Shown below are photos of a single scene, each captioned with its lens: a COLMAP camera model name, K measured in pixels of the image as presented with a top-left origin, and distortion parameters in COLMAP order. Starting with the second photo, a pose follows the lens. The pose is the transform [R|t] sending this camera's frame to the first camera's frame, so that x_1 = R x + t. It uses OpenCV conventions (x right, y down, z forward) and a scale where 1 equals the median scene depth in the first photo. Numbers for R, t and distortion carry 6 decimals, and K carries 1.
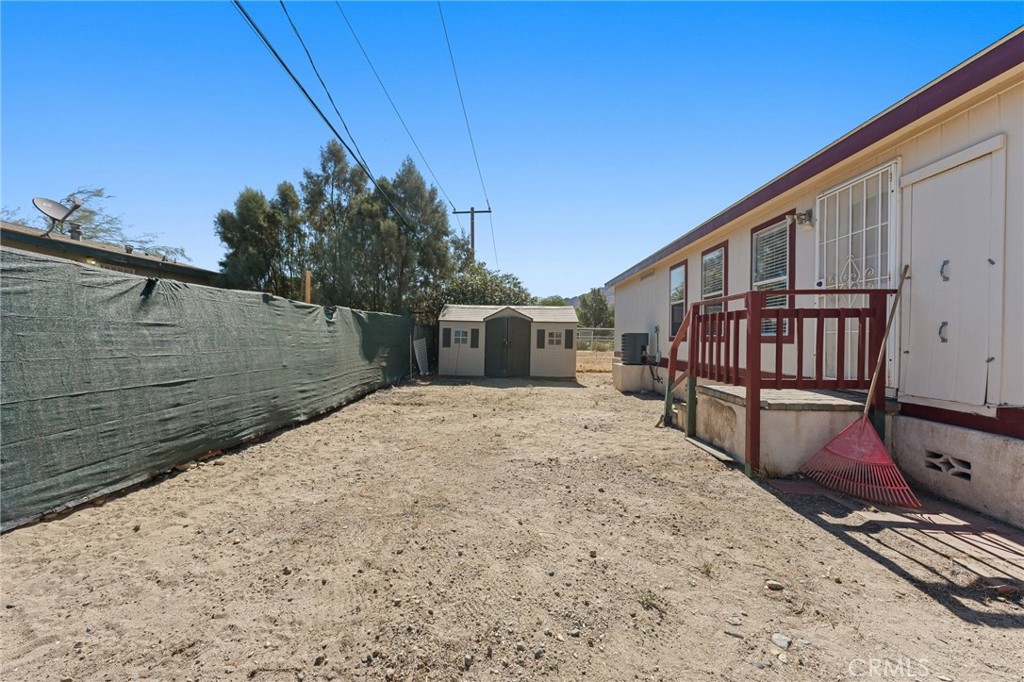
lens RADIAL K [[409.4, 0, 505.4], [0, 409.4, 342.3], [0, 0, 1]] dist [0.000725, -0.000895]
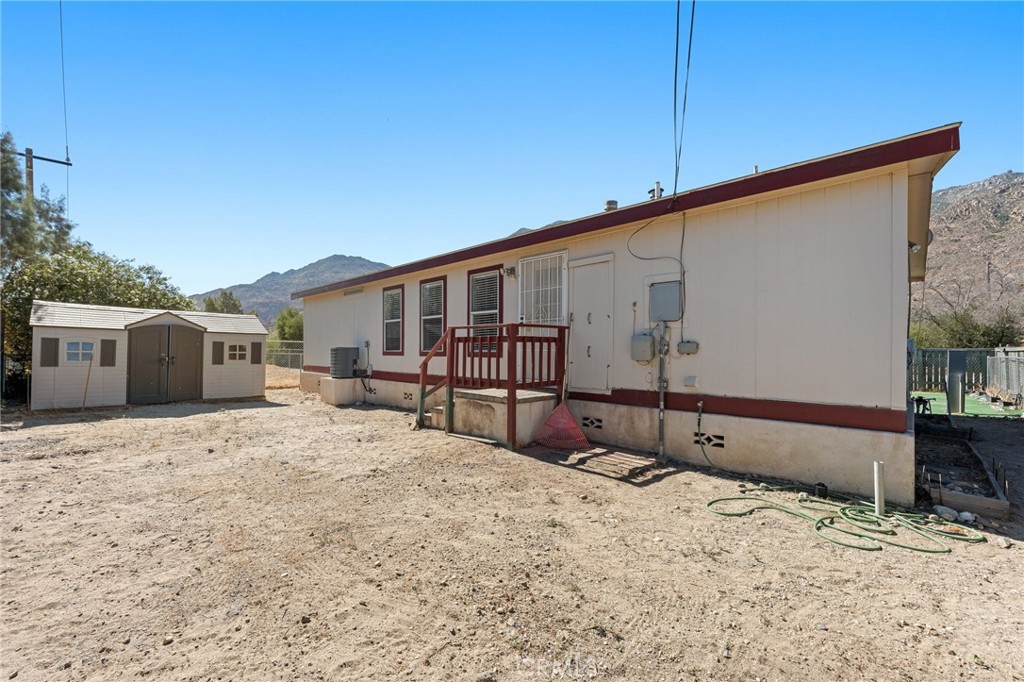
lens RADIAL K [[415.3, 0, 502.6], [0, 415.3, 357.2], [0, 0, 1]] dist [0.000393, -0.000354]
pose [[0.672869, -0.014322, 0.739623, -0.492635], [0.006687, 0.999889, 0.013279, -0.023406], [-0.739731, -0.003990, 0.672891, 0.022386]]
